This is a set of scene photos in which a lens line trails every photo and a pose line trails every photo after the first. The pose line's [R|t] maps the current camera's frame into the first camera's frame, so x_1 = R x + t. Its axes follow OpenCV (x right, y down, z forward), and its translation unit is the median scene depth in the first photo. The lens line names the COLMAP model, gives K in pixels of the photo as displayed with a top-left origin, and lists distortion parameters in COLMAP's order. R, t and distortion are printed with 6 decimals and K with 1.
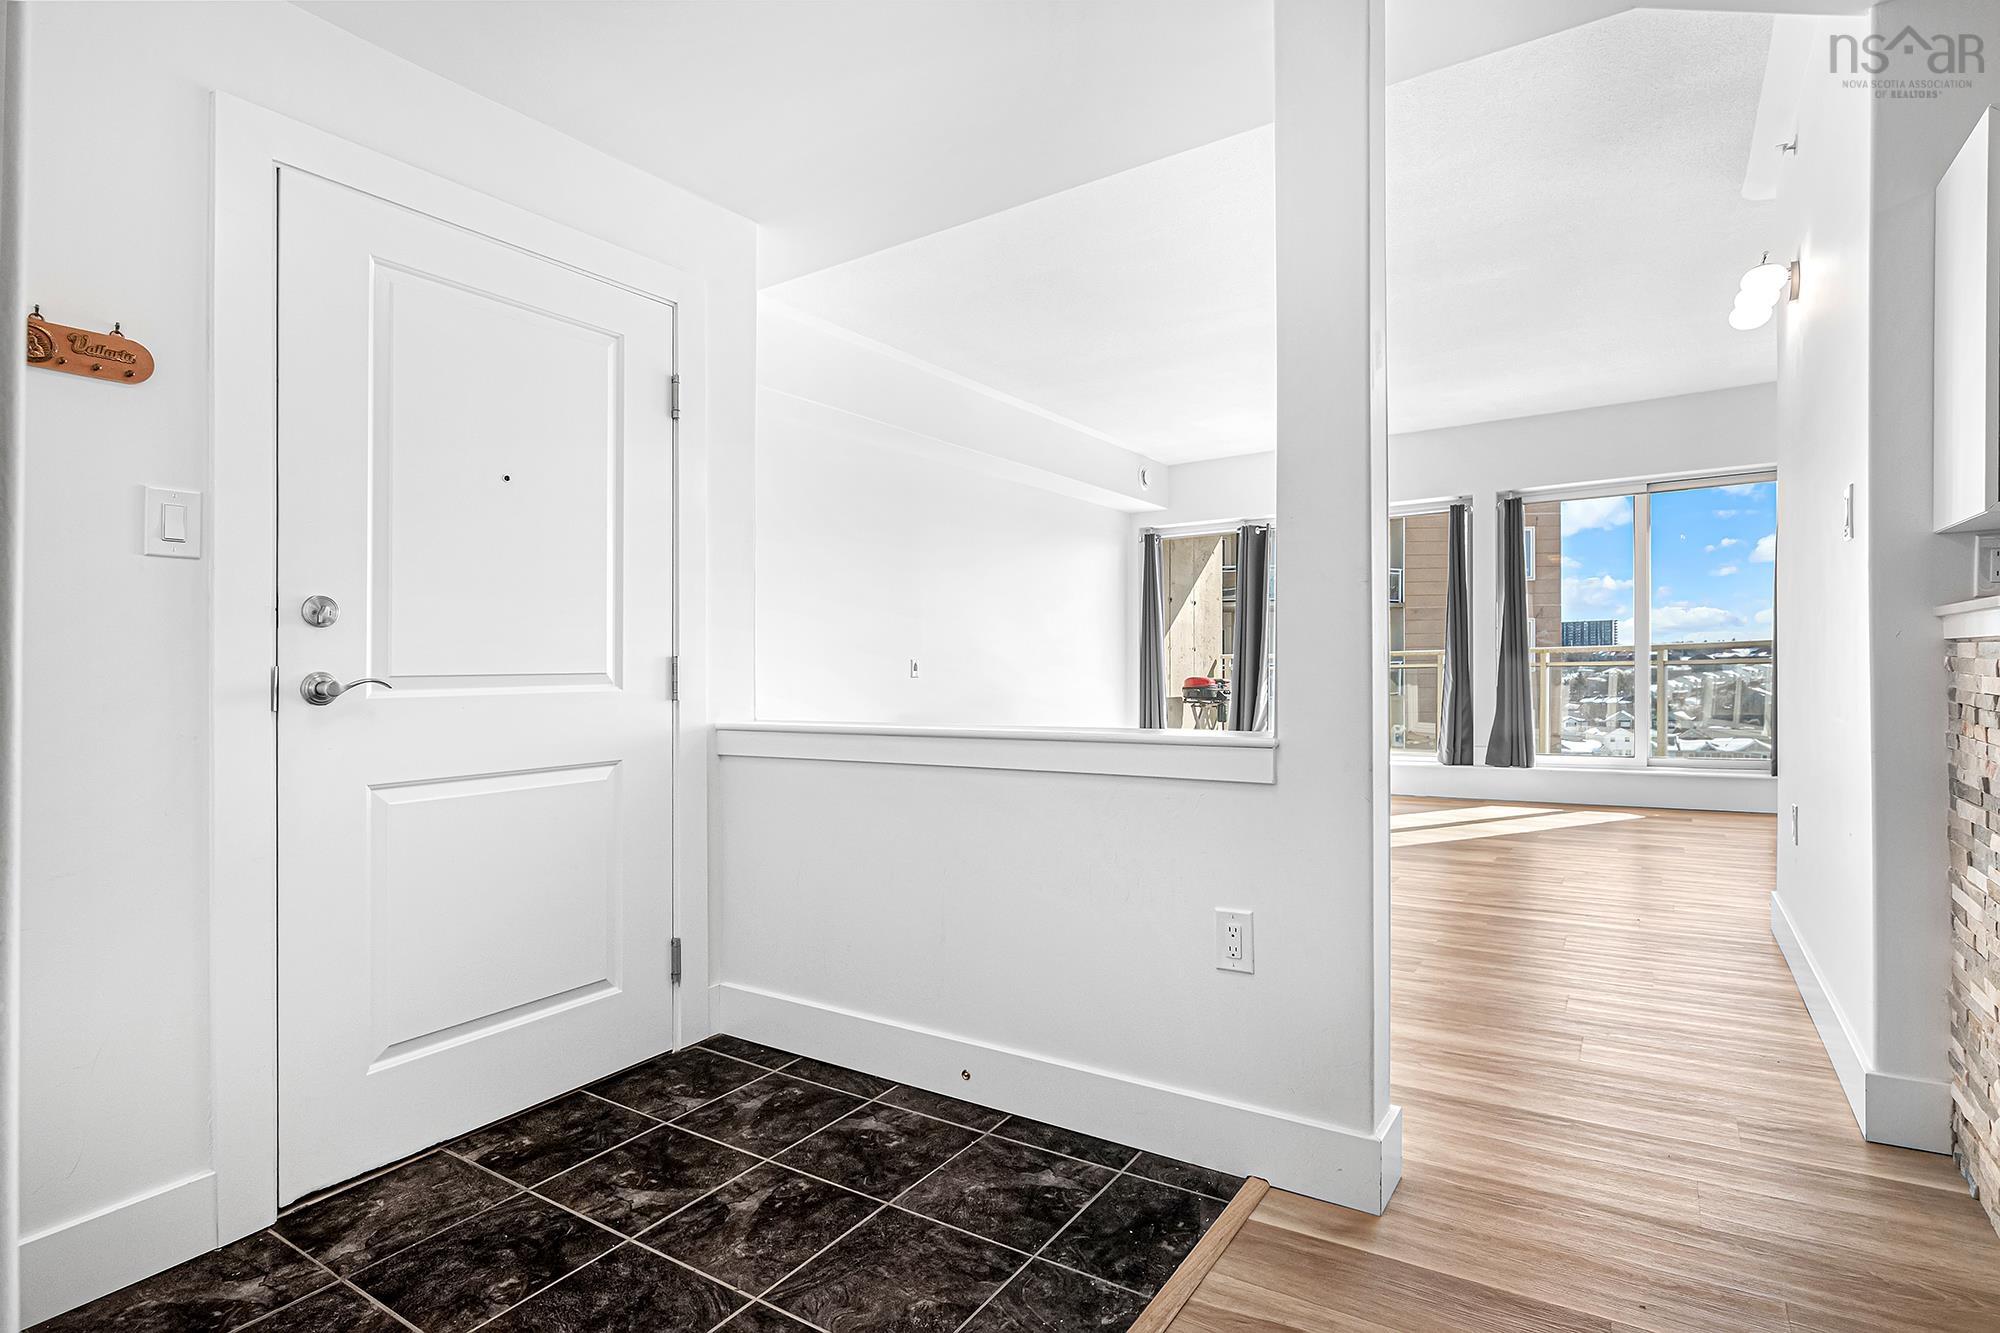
lens RADIAL K [[1003.1, 0, 1004.4], [0, 1003.1, 660.9], [0, 0, 1]] dist [-0.003038, -0.000337]
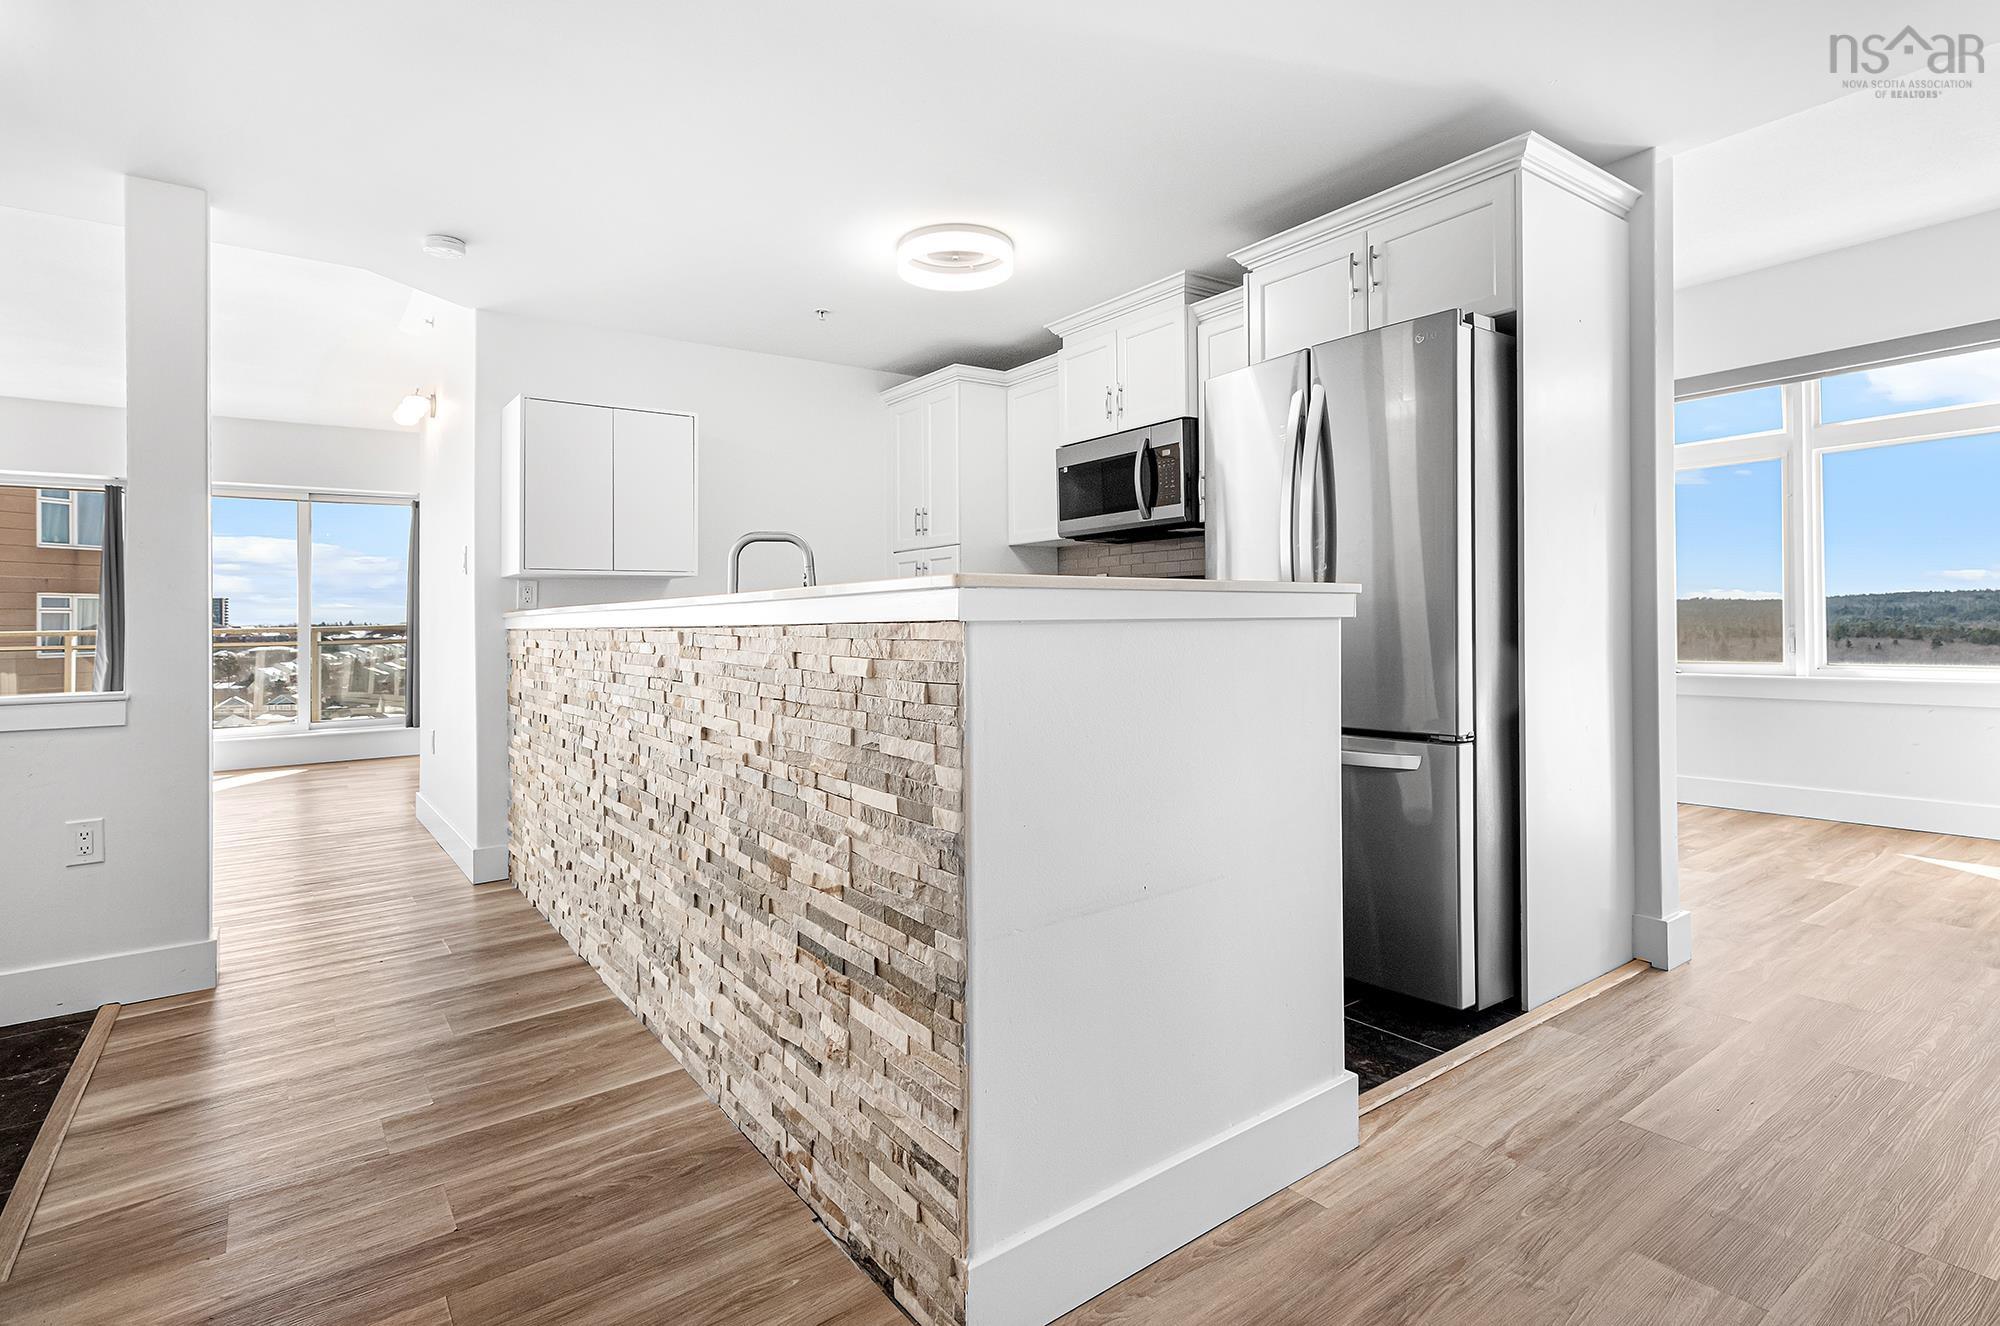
lens RADIAL K [[1012.5, 0, 997.6], [0, 1012.5, 632.9], [0, 0, 1]] dist [0.001800, 0.001268]
pose [[0.363802, 0.005917, 0.931457, -0.581983], [0.002713, 0.999969, -0.007411, 0.002933], [-0.931472, 0.005223, 0.363775, -0.644058]]
